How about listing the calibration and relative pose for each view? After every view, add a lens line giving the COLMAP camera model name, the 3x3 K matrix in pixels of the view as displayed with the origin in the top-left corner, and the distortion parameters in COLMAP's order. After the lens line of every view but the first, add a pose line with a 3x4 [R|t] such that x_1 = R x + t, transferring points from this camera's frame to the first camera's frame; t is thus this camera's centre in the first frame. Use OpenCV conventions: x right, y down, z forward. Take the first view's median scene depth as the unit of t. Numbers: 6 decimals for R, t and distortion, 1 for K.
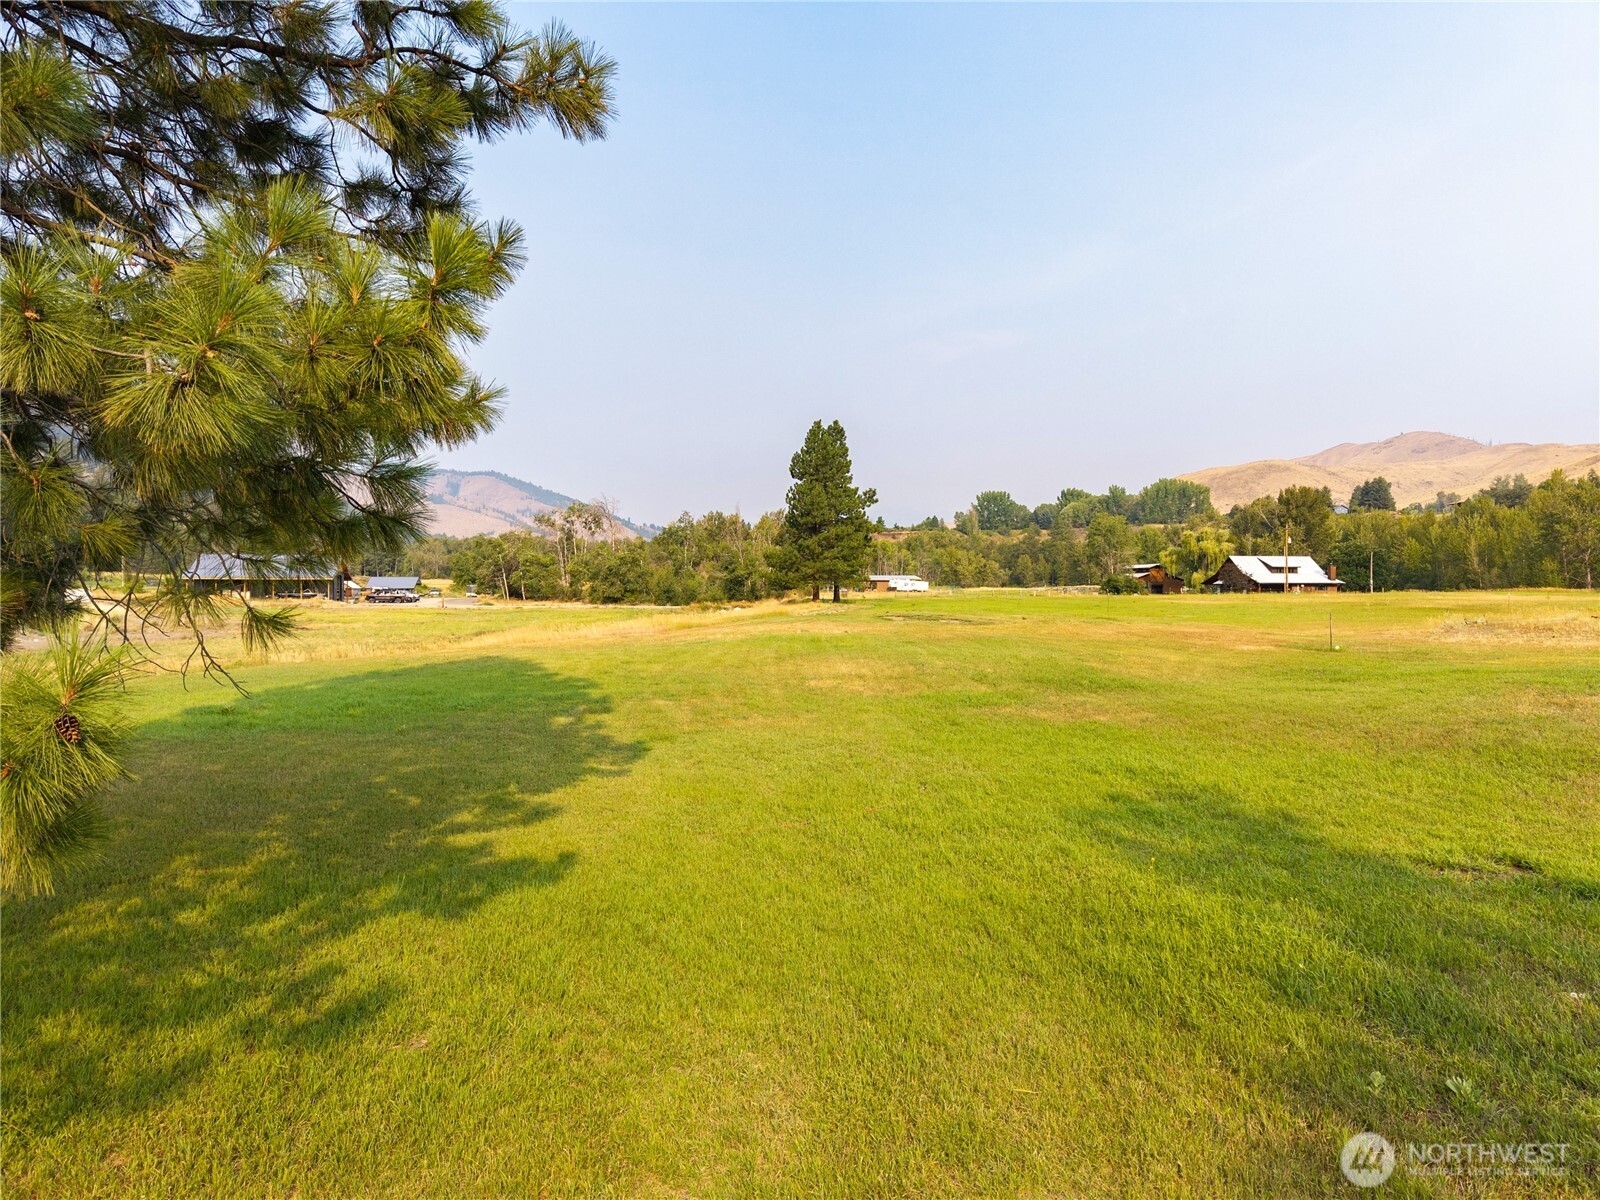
lens RADIAL K [[1064.3, 0, 736.4], [0, 1064.3, 598.6], [0, 0, 1]] dist [-0.000787, -0.047697]
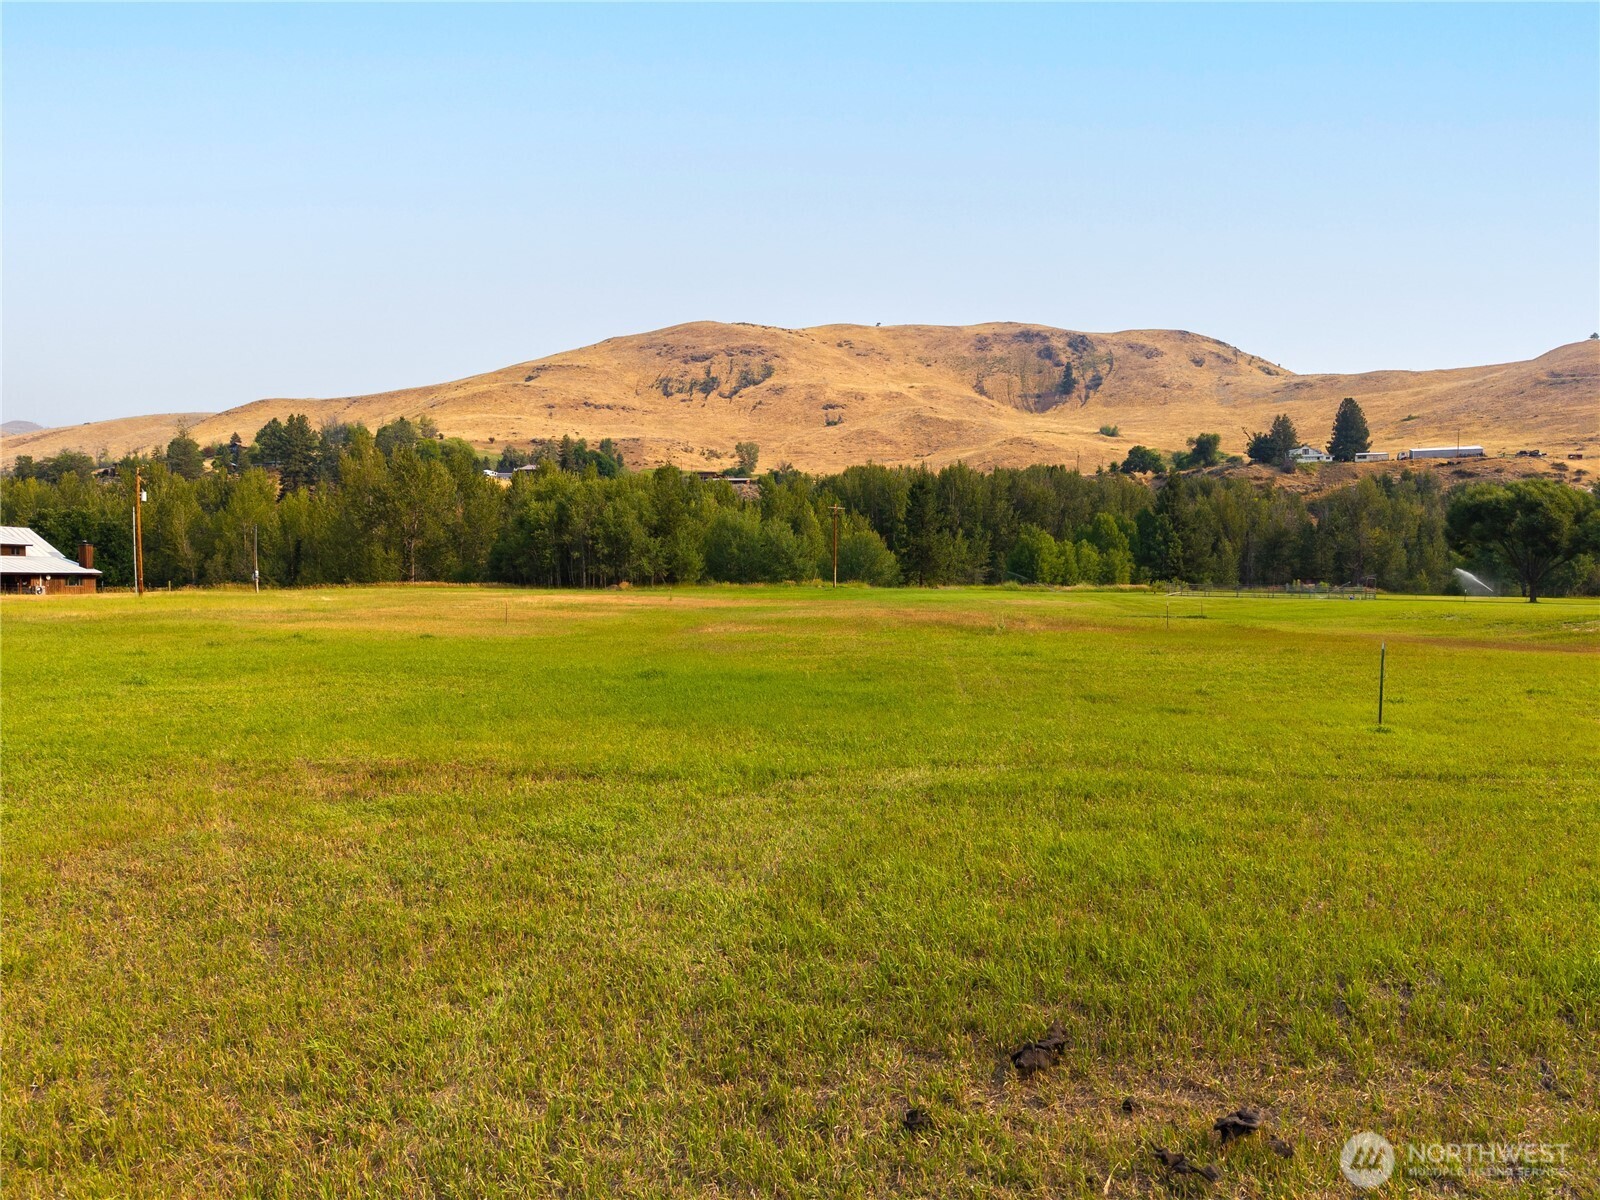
lens RADIAL K [[1082.8, 0, 800.0], [0, 1082.8, 600.0], [0, 0, 1]] dist [0.062109, -0.065596]
pose [[0.218963, -0.016681, 0.975590, 0.037030], [0.006366, 0.999857, 0.015668, -0.006045], [-0.975712, 0.002780, 0.219038, 0.405327]]
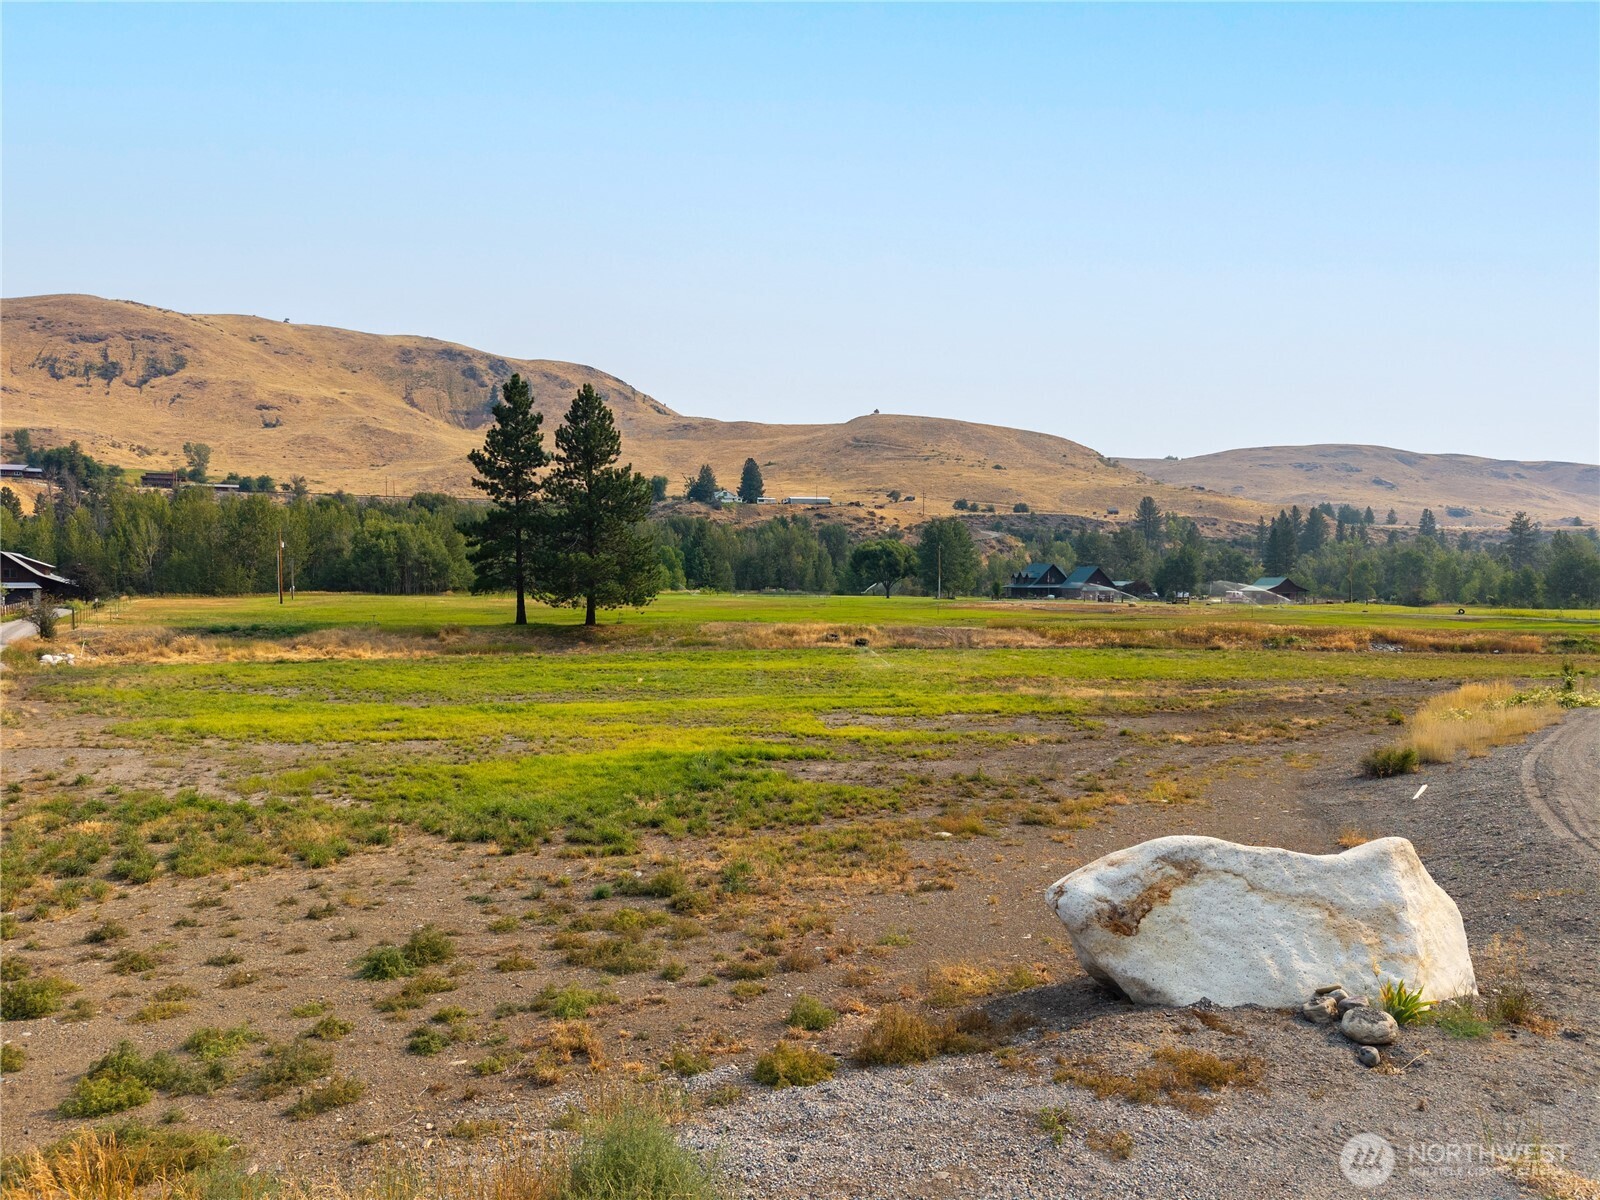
lens RADIAL K [[1082.8, 0, 800.0], [0, 1082.8, 600.0], [0, 0, 1]] dist [0.062109, -0.065596]
pose [[-0.339709, -0.016009, 0.940394, -0.422472], [0.005040, 0.999810, 0.018842, -0.015200], [-0.940517, 0.011141, -0.339564, 0.663007]]
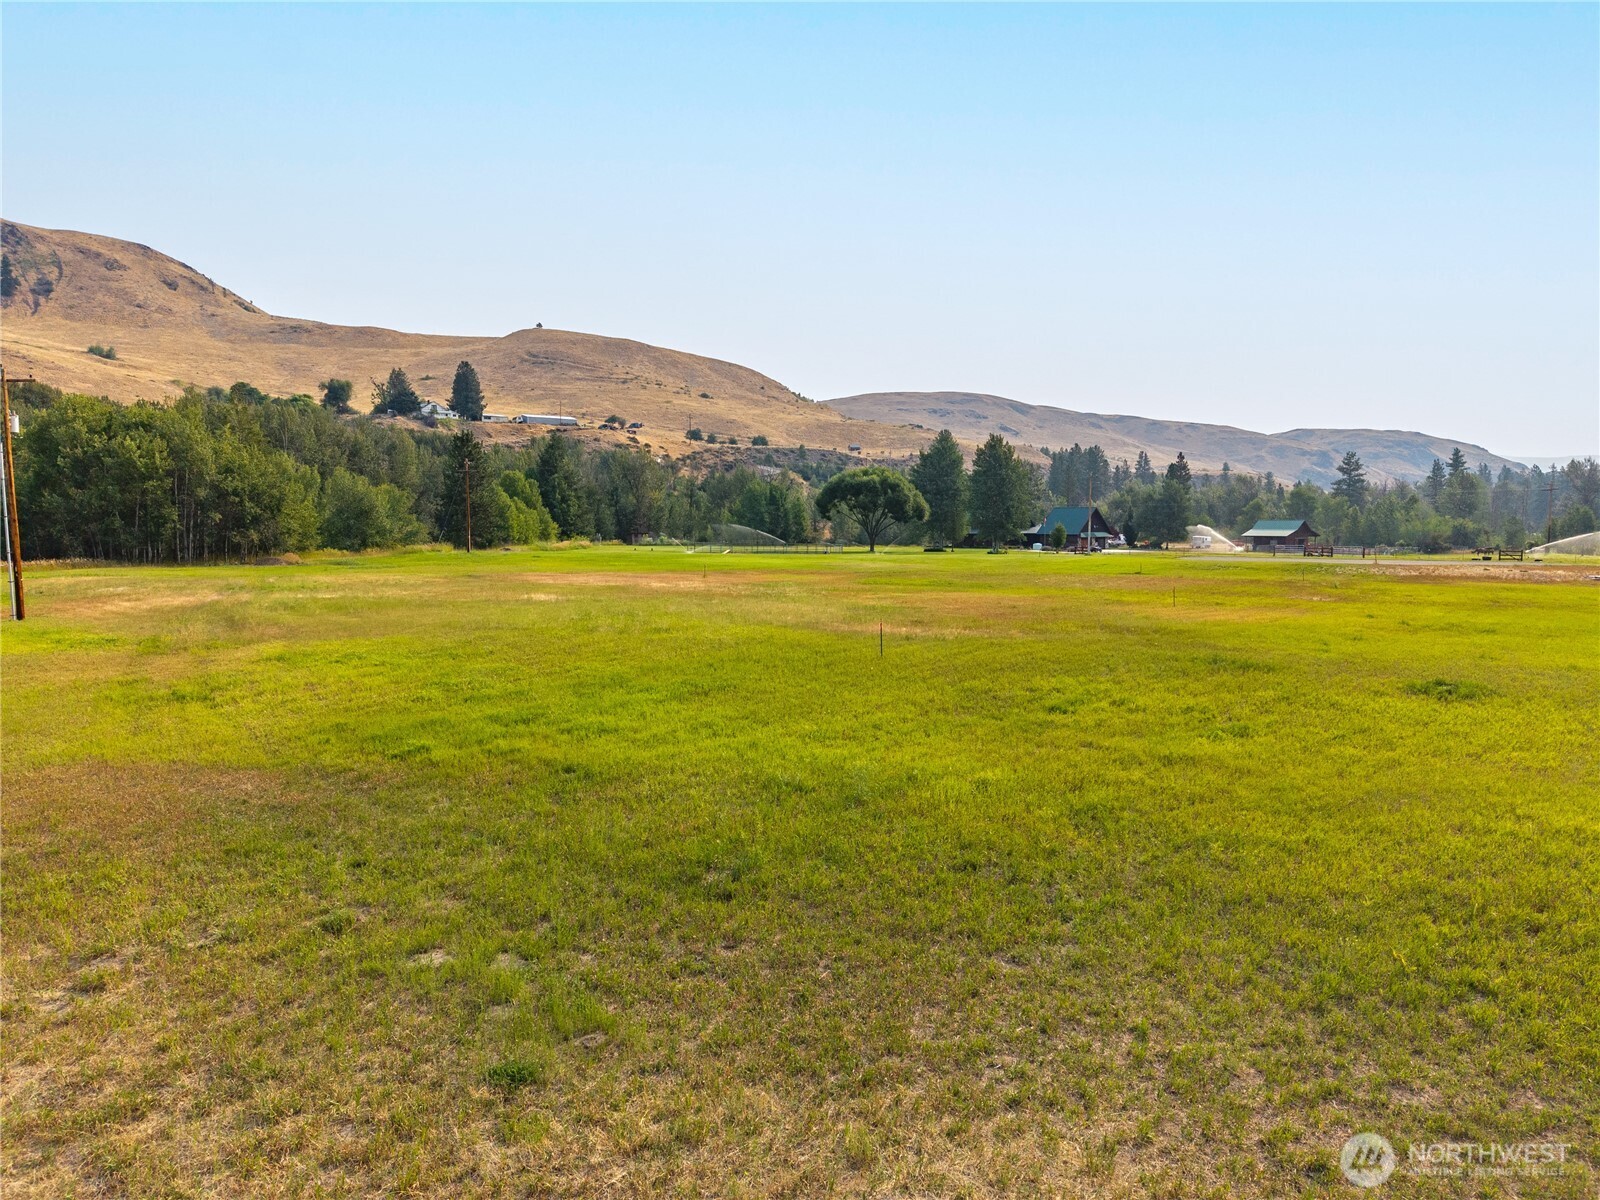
lens RADIAL K [[1085.3, 0, 800.0], [0, 1085.3, 600.0], [0, 0, 1]] dist [0.047236, -0.065923]
pose [[-0.665813, -0.052824, 0.744247, 0.104793], [0.005156, 0.997141, 0.075386, -0.020186], [-0.746101, 0.054030, -0.663637, 0.771278]]
